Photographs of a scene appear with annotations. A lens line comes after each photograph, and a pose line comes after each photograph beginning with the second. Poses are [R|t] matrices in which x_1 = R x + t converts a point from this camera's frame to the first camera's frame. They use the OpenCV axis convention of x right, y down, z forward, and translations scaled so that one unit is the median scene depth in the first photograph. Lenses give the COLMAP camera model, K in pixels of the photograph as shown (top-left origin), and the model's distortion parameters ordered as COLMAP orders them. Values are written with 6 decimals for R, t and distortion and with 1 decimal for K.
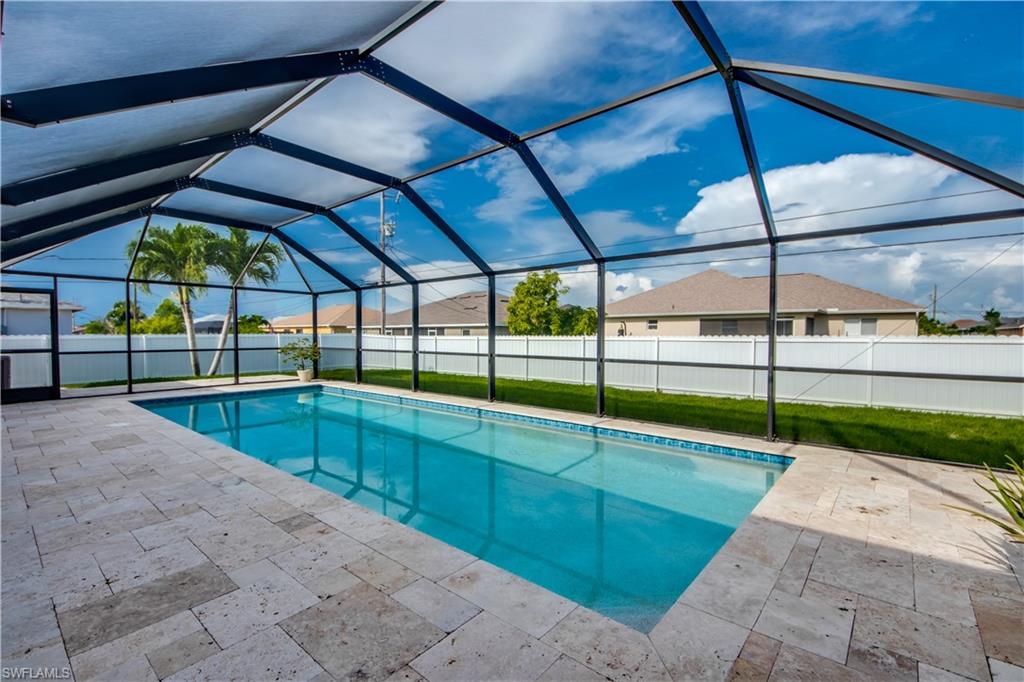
lens RADIAL K [[455.7, 0, 513.4], [0, 455.7, 336.6], [0, 0, 1]] dist [-0.006765, -0.002195]
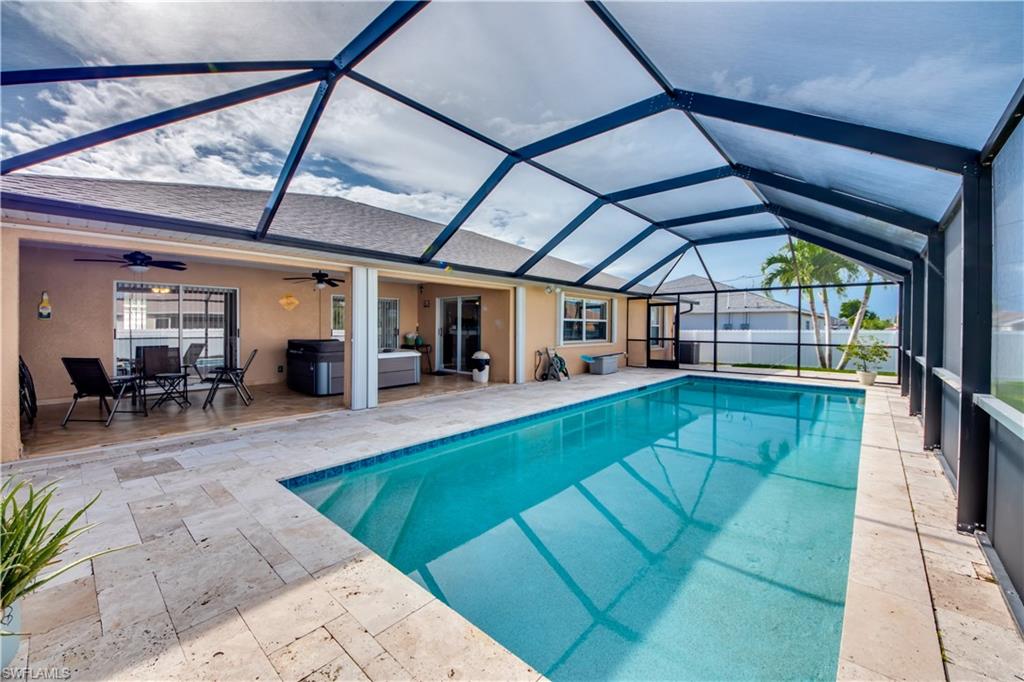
lens RADIAL K [[394.1, 0, 522.8], [0, 394.1, 326.1], [0, 0, 1]] dist [0.011518, -0.004668]
pose [[-0.003186, -0.000995, -0.999994, 1.194525], [-0.011960, 0.999928, -0.000957, -0.025760], [0.999923, 0.011957, -0.003198, 1.216620]]
